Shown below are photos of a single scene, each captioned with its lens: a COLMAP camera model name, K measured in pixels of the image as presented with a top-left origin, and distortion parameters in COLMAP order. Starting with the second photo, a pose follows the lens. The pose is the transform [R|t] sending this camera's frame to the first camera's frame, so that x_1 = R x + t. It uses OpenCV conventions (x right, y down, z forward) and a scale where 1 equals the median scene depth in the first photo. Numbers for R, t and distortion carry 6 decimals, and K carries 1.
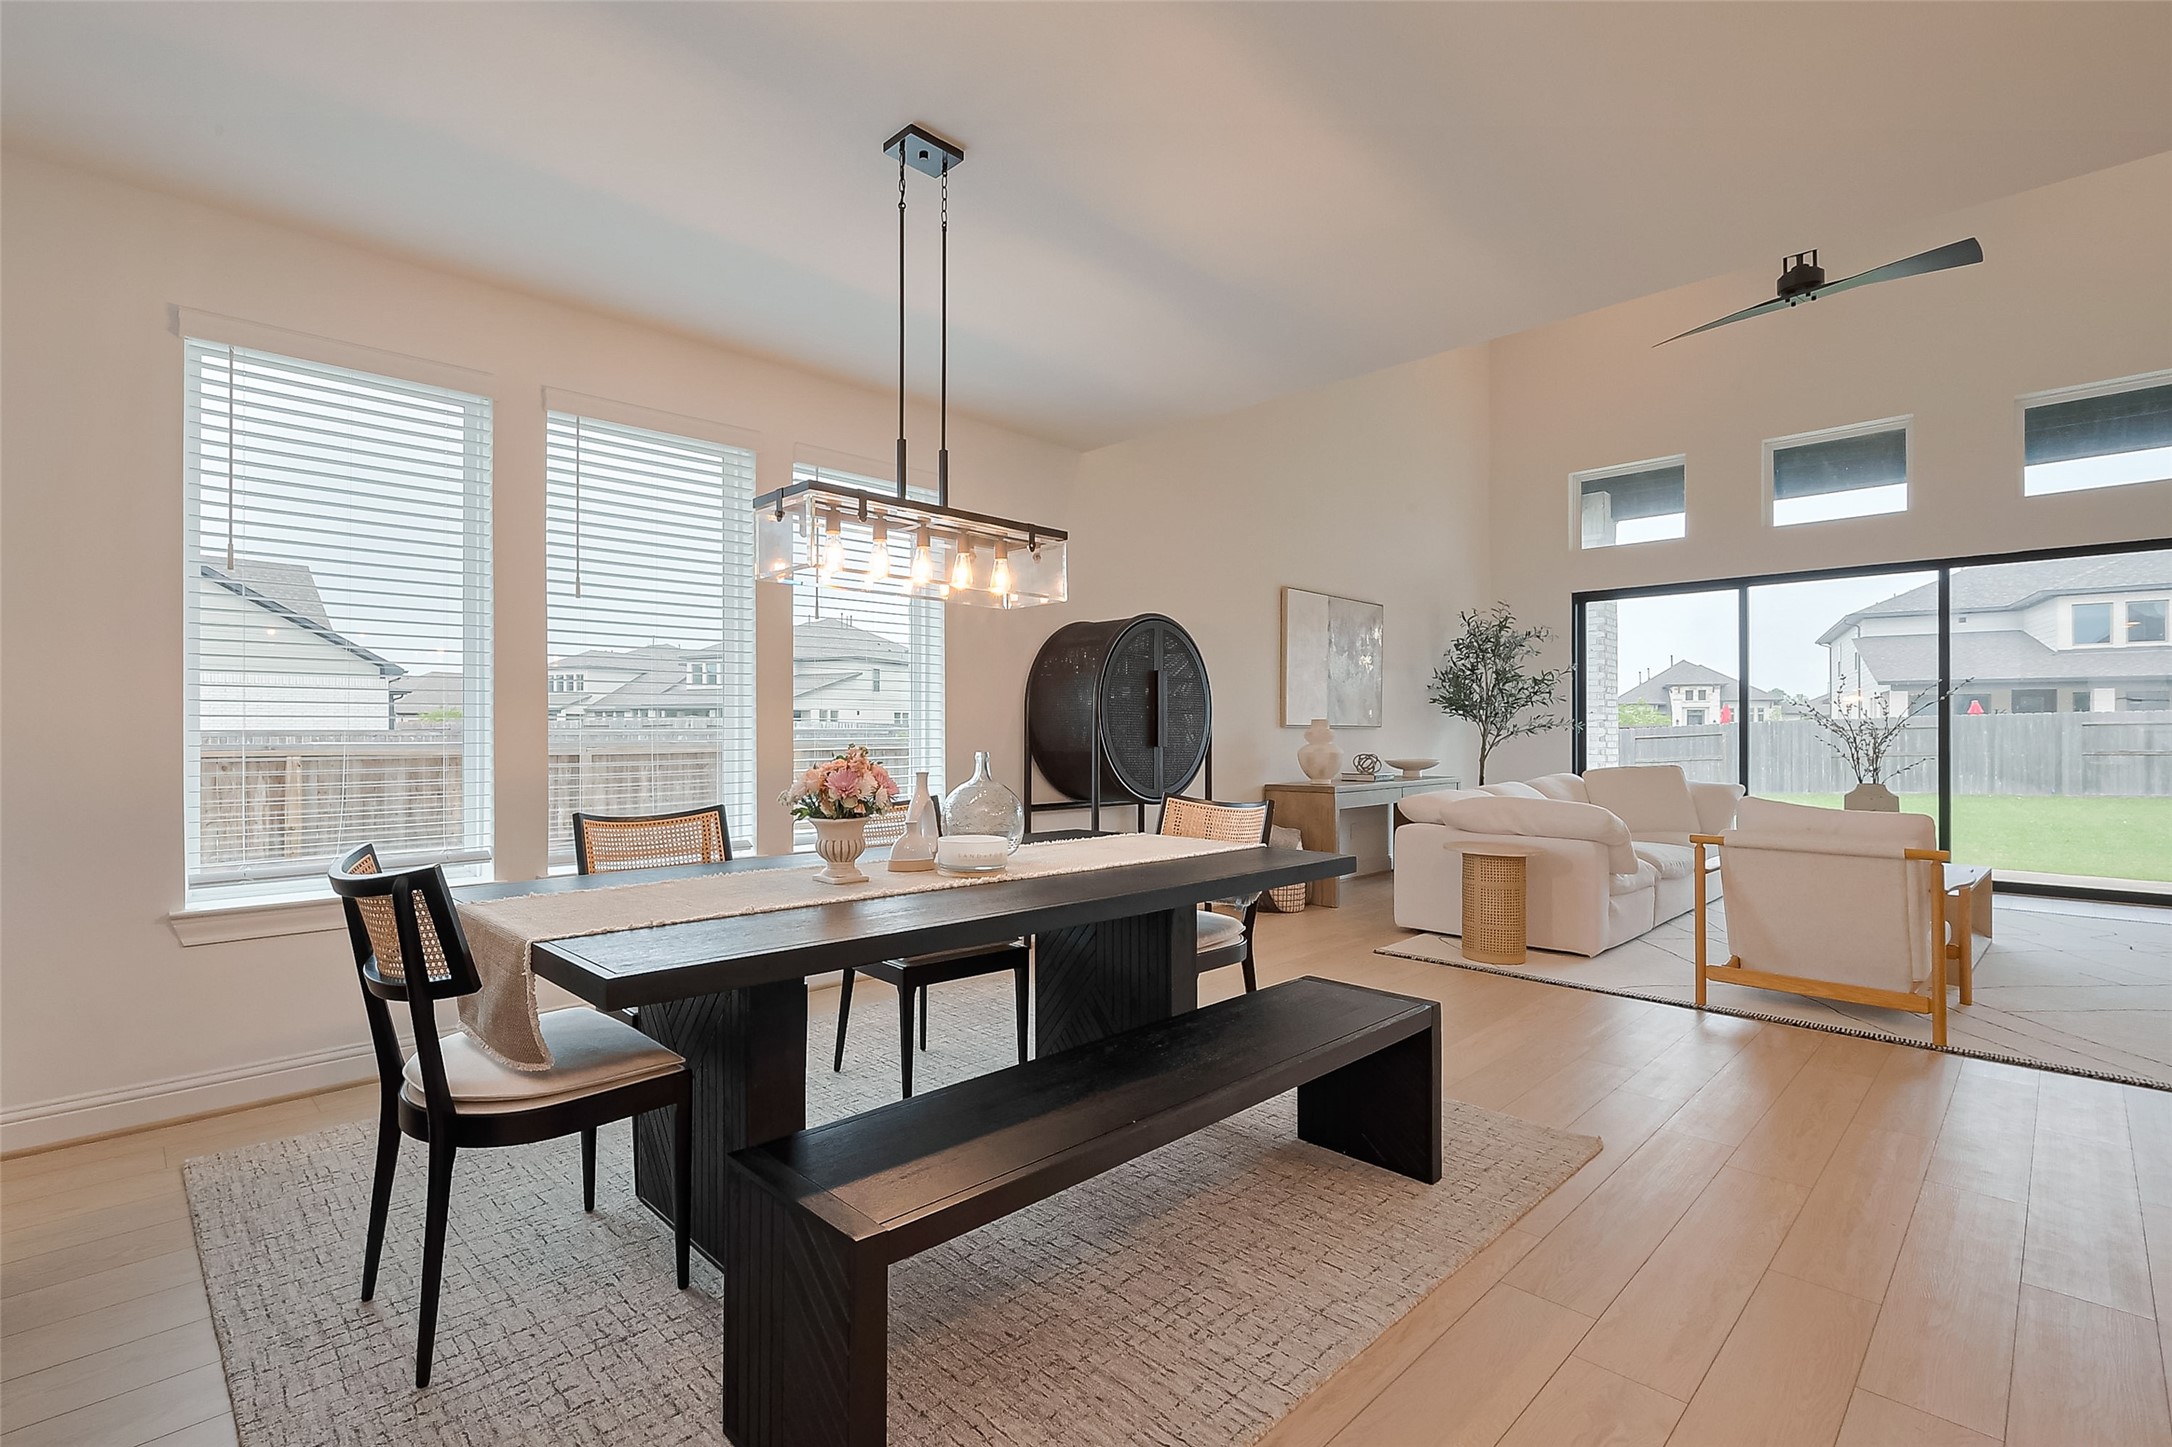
lens RADIAL K [[977.7, 0, 953.0], [0, 977.7, 730.7], [0, 0, 1]] dist [0.000163, 0.000293]
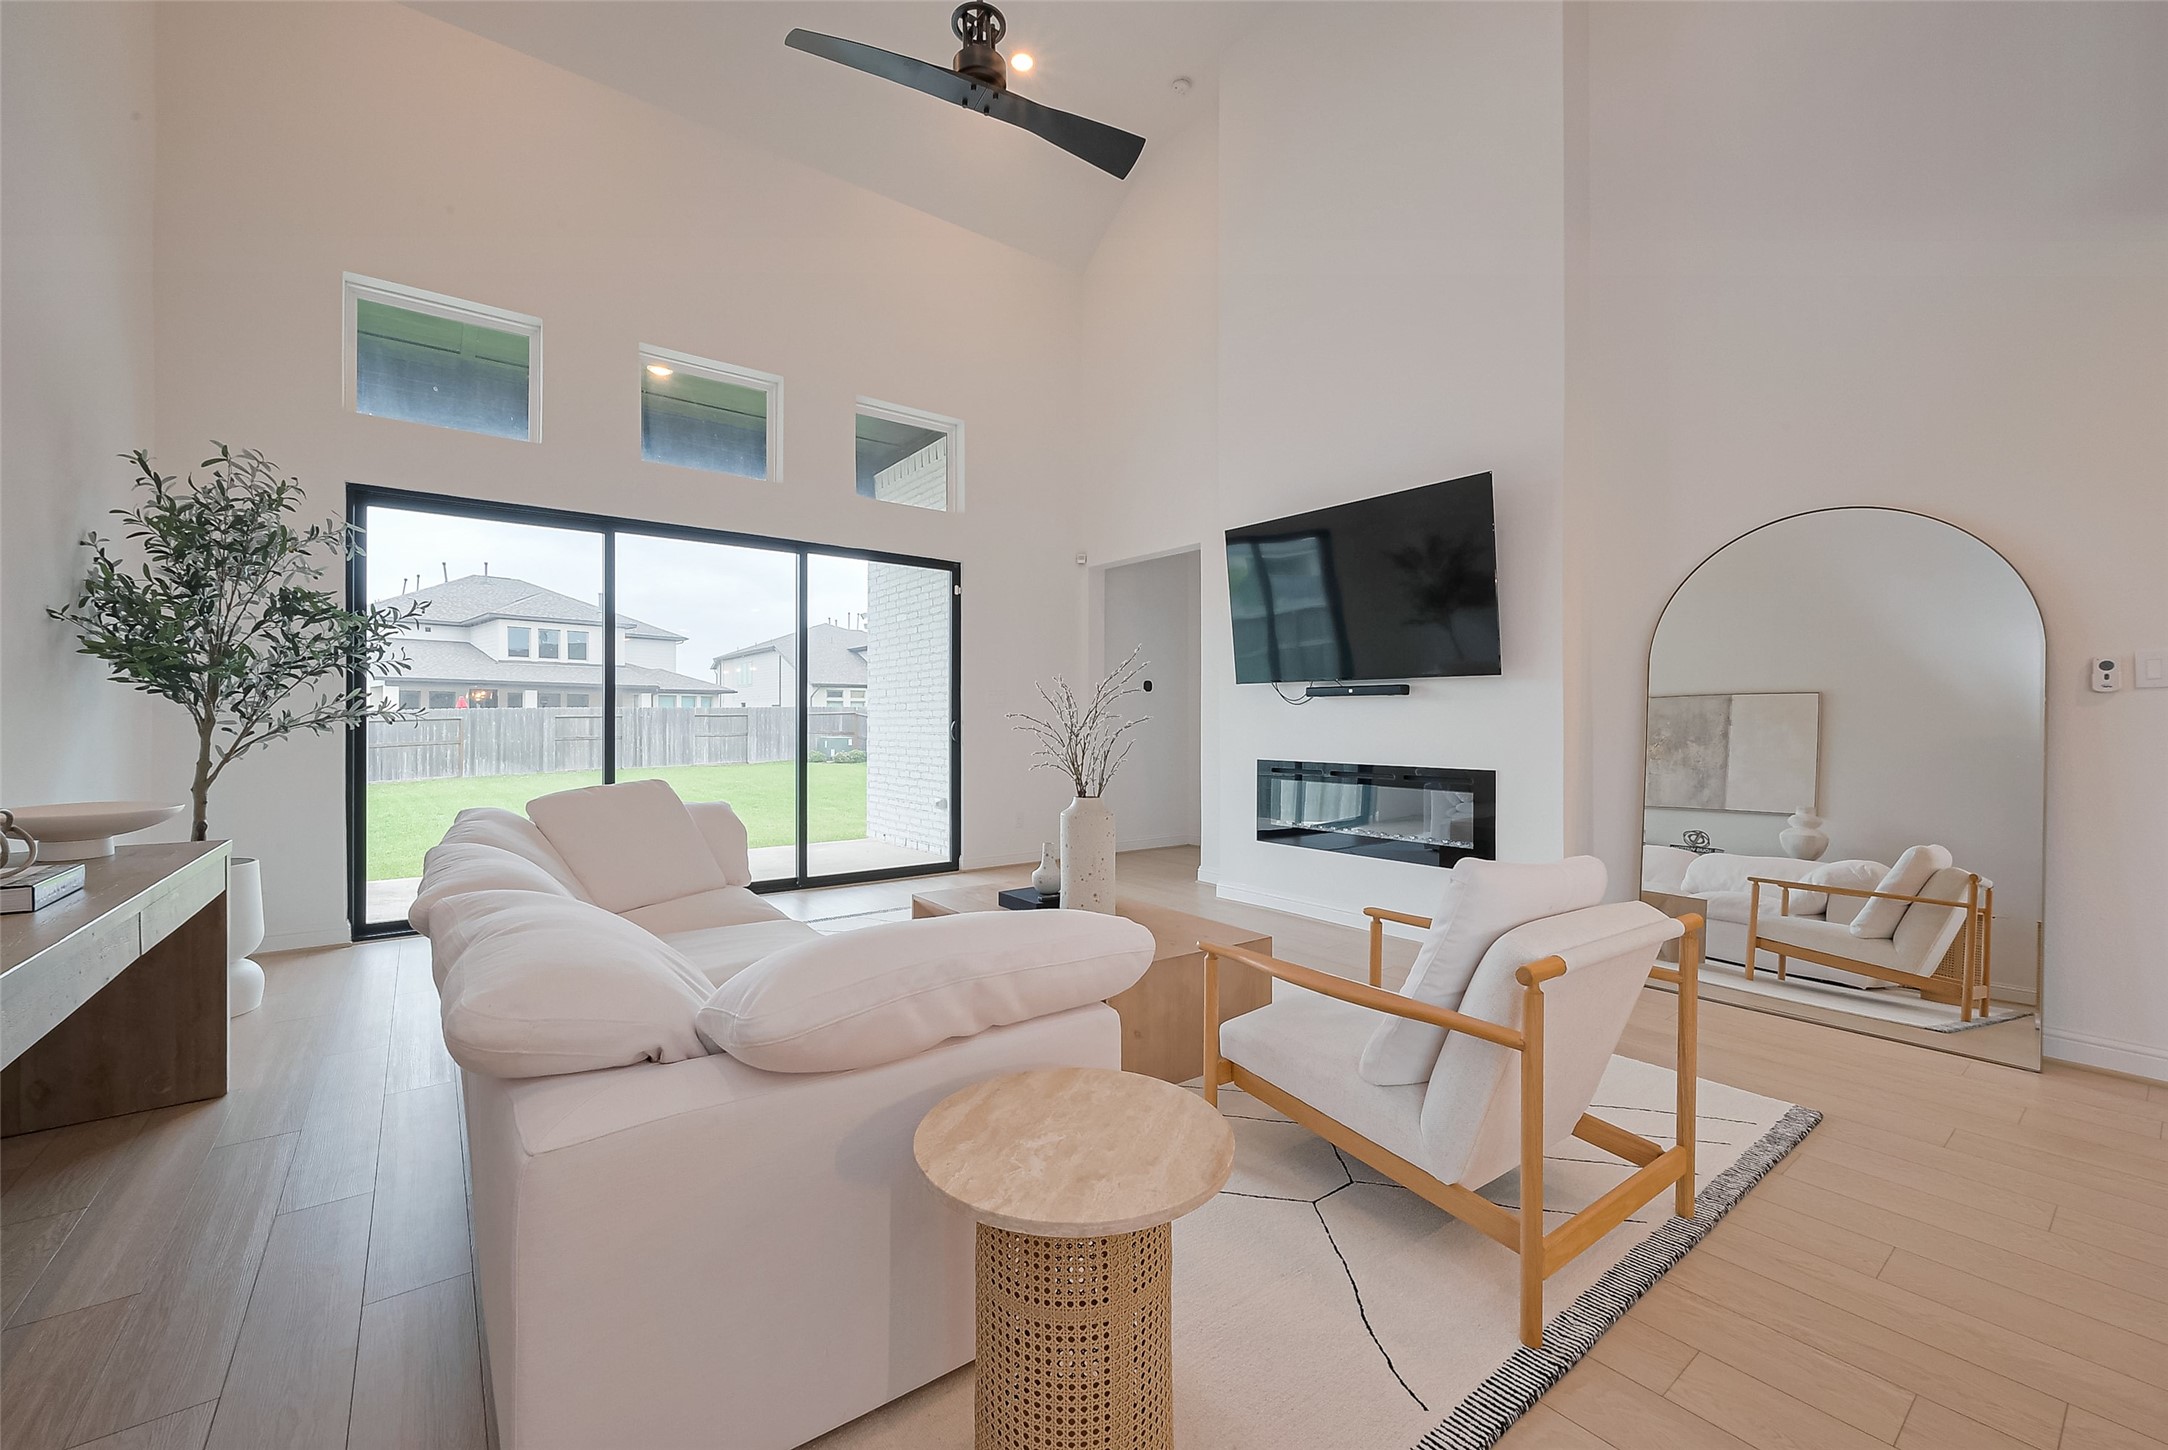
lens RADIAL K [[856.5, 0, 1087.9], [0, 856.5, 723.0], [0, 0, 1]] dist [-0.001229, -0.000034]
pose [[0.064205, 0.000374, 0.997937, 0.205668], [-0.002601, 0.999997, -0.000207, -0.001388], [-0.997933, -0.002583, 0.064205, 0.671208]]
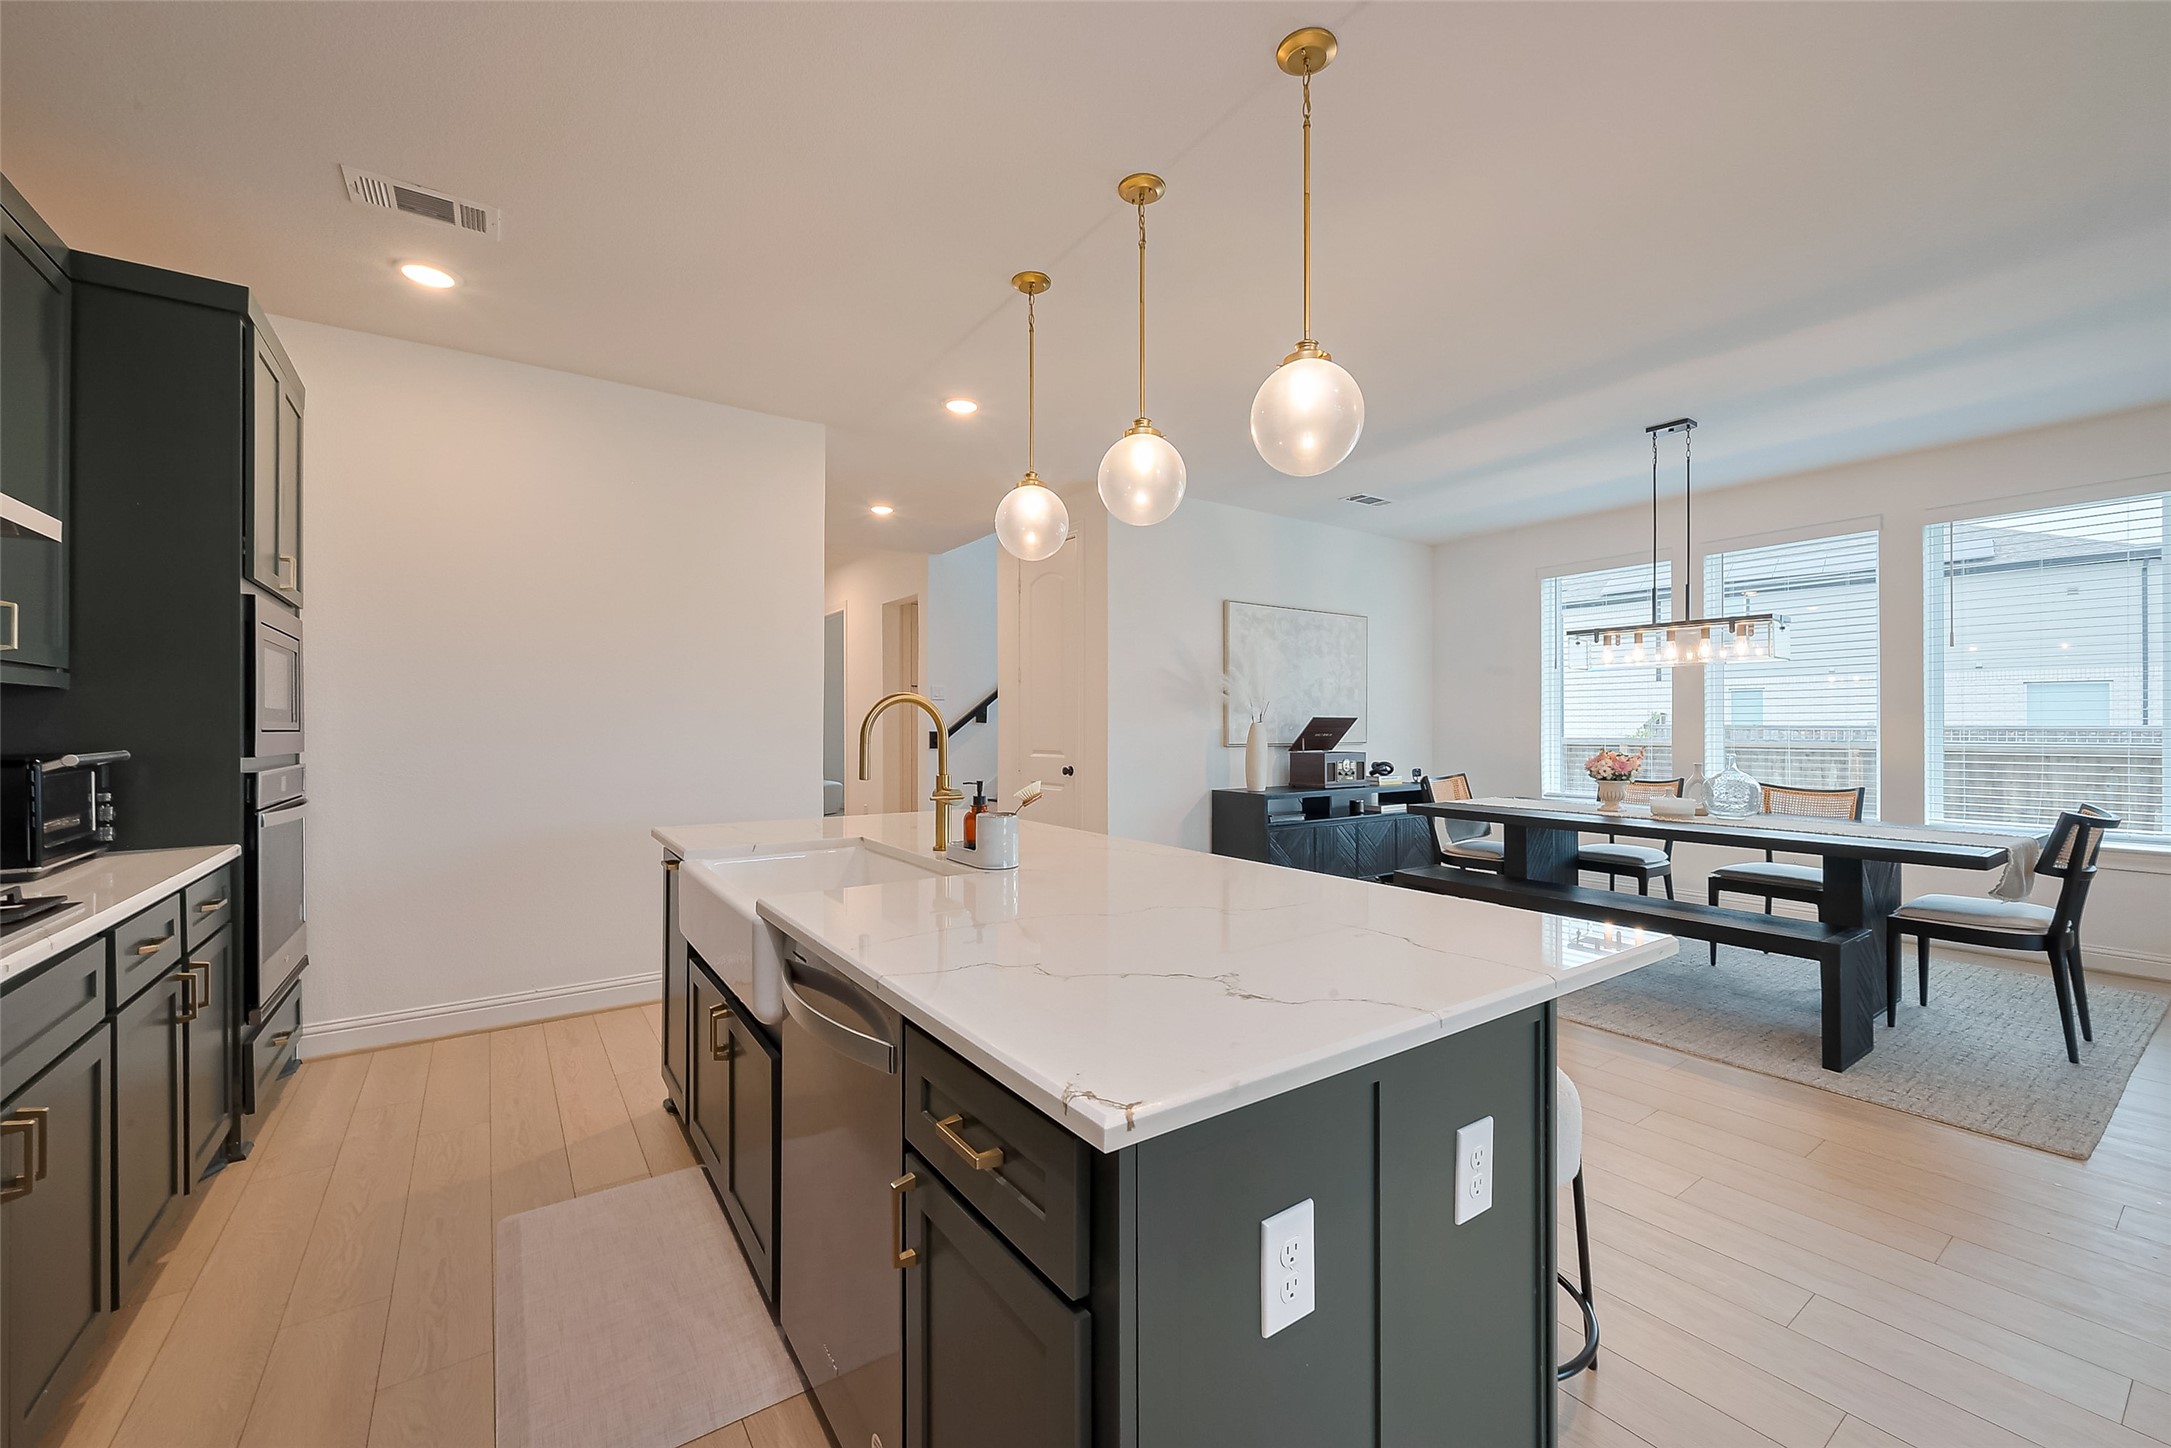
lens RADIAL K [[877.8, 0, 1109.6], [0, 877.8, 726.8], [0, 0, 1]] dist [-0.001405, 0.000607]
pose [[-0.094860, 0.004844, -0.995479, 0.631737], [0.002894, 0.999985, 0.004590, -0.013089], [0.995486, -0.002446, -0.094873, 0.034913]]
